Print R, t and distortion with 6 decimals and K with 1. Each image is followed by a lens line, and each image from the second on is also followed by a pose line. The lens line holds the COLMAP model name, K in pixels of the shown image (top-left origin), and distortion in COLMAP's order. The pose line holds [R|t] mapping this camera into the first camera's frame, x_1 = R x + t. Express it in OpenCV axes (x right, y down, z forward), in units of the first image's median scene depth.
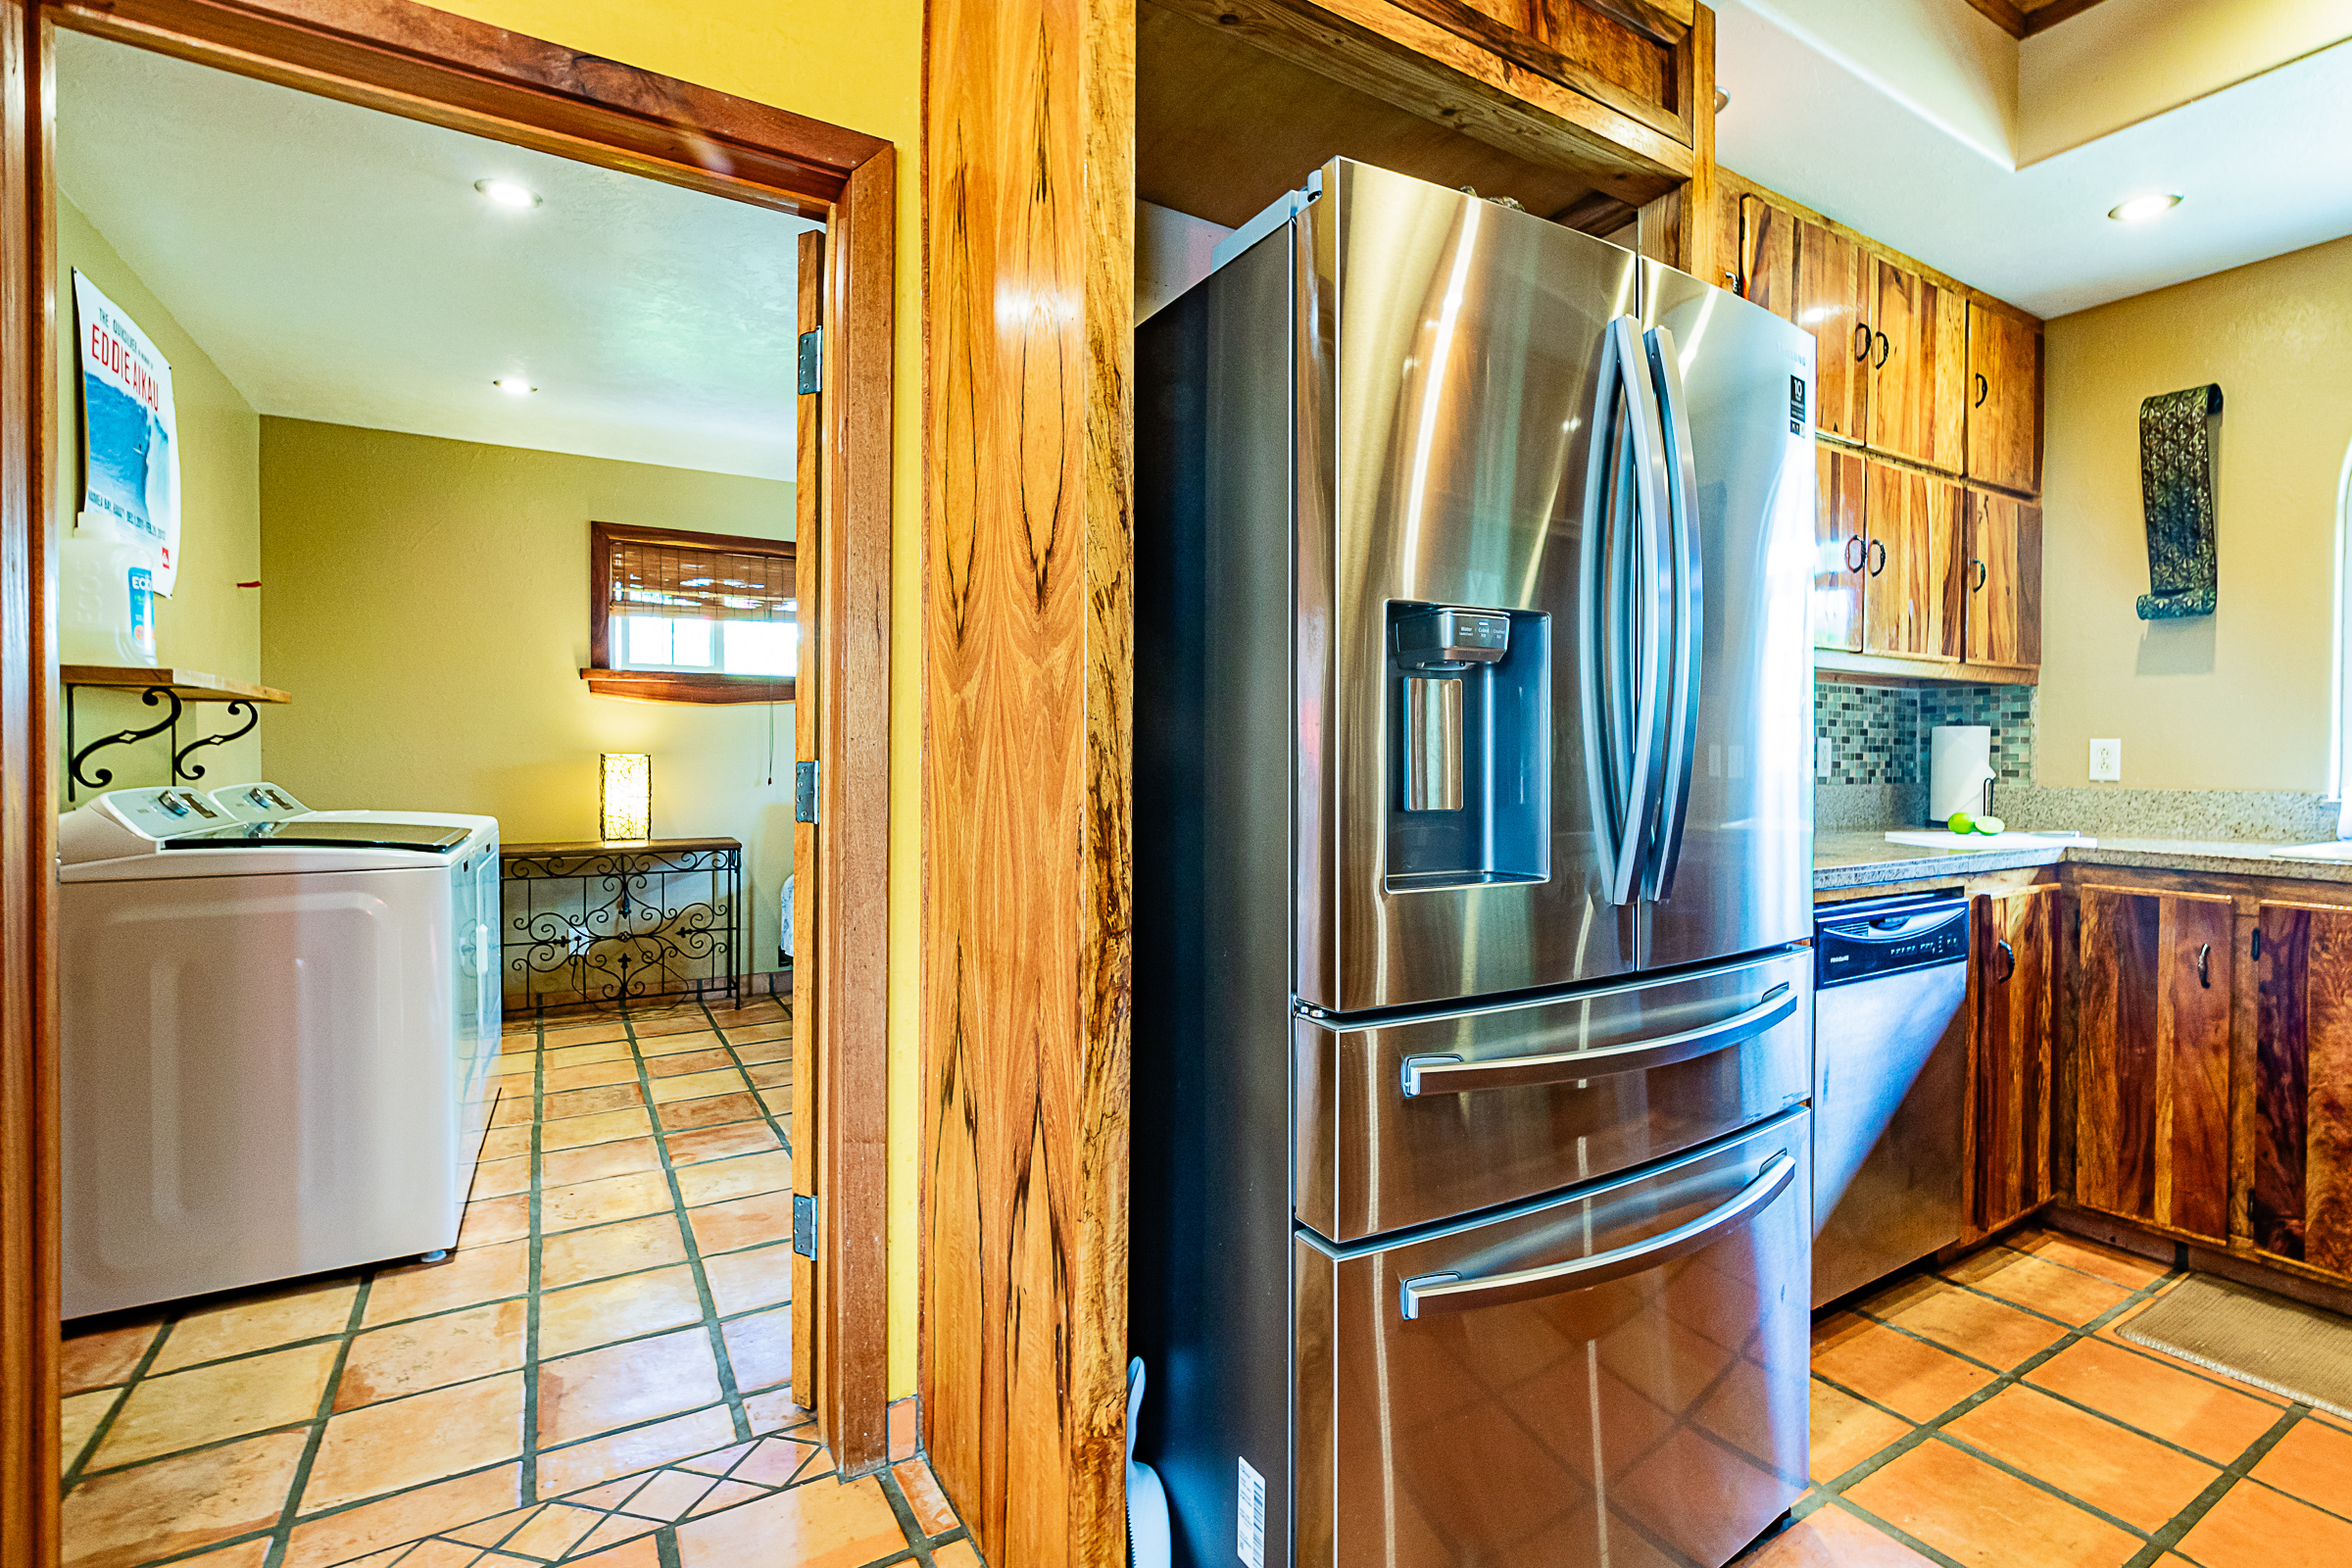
lens RADIAL K [[1077.5, 0, 1191.1], [0, 1077.5, 775.0], [0, 0, 1]] dist [-0.003690, -0.001131]
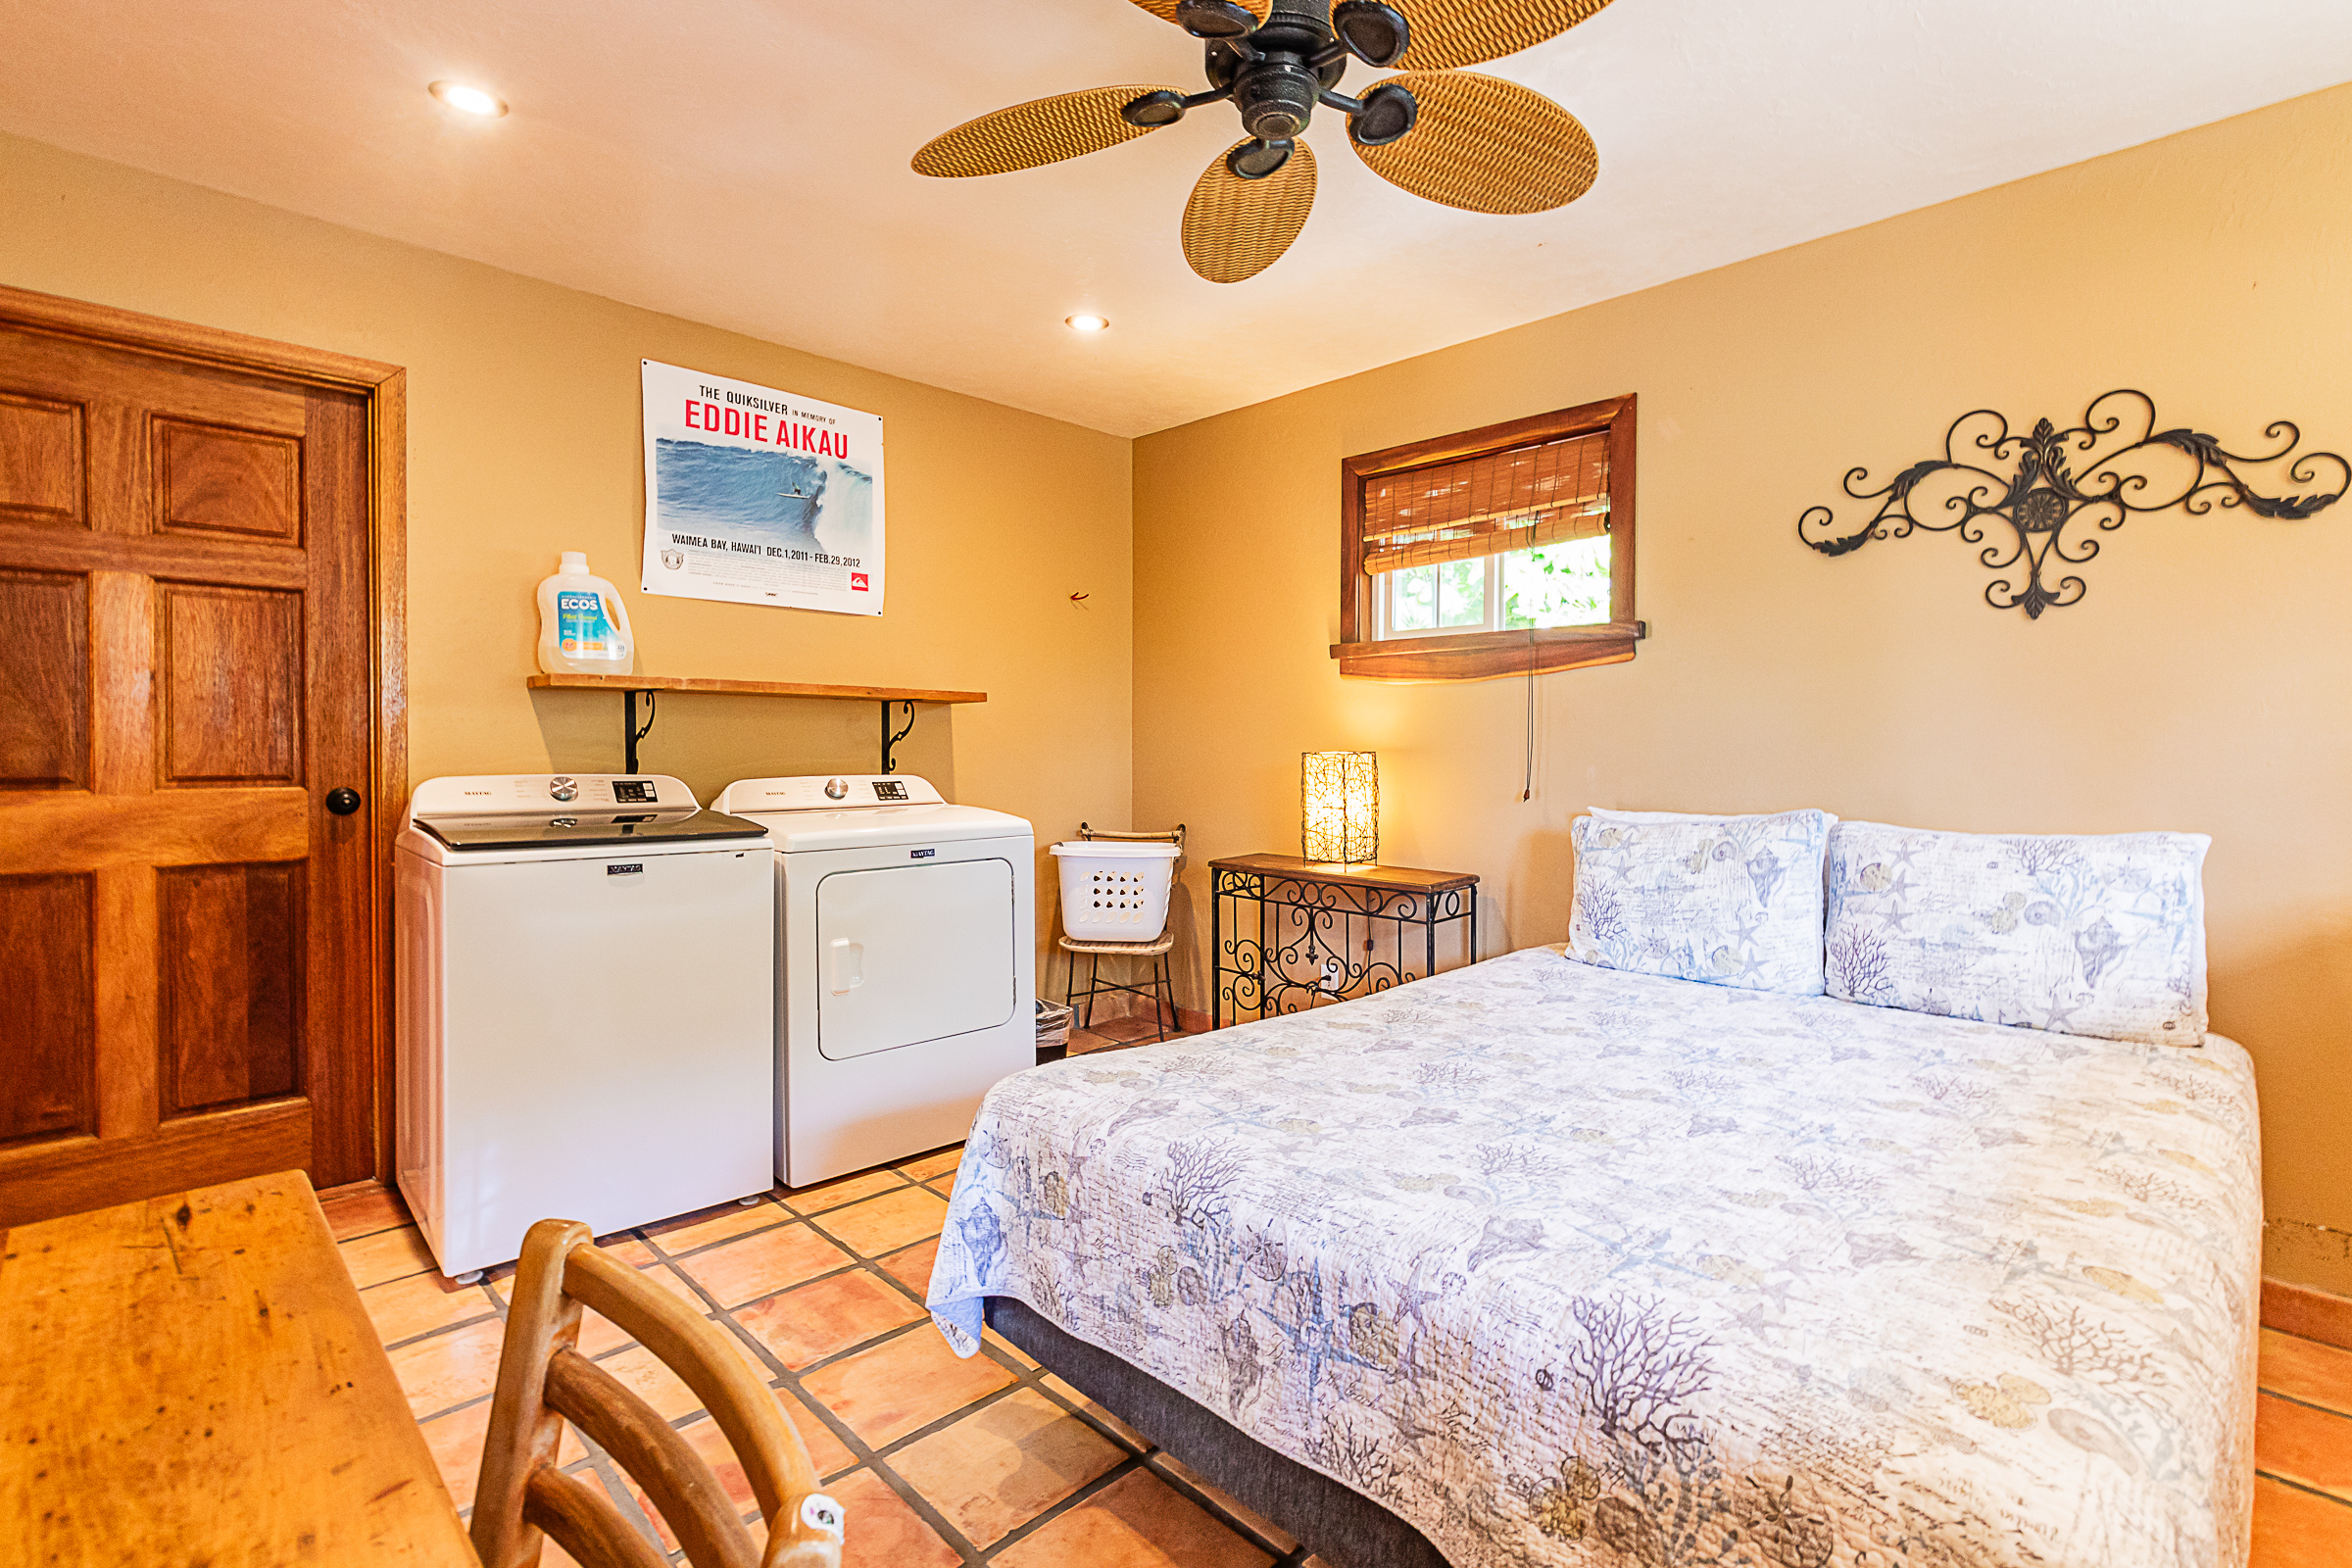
lens RADIAL K [[1077.5, 0, 1186.3], [0, 1077.5, 766.9], [0, 0, 1]] dist [-0.003690, -0.001131]
pose [[0.264511, 0.004551, -0.964372, 0.561235], [-0.022763, 0.999740, -0.001526, -0.013527], [0.964114, 0.022356, 0.264546, 2.123967]]
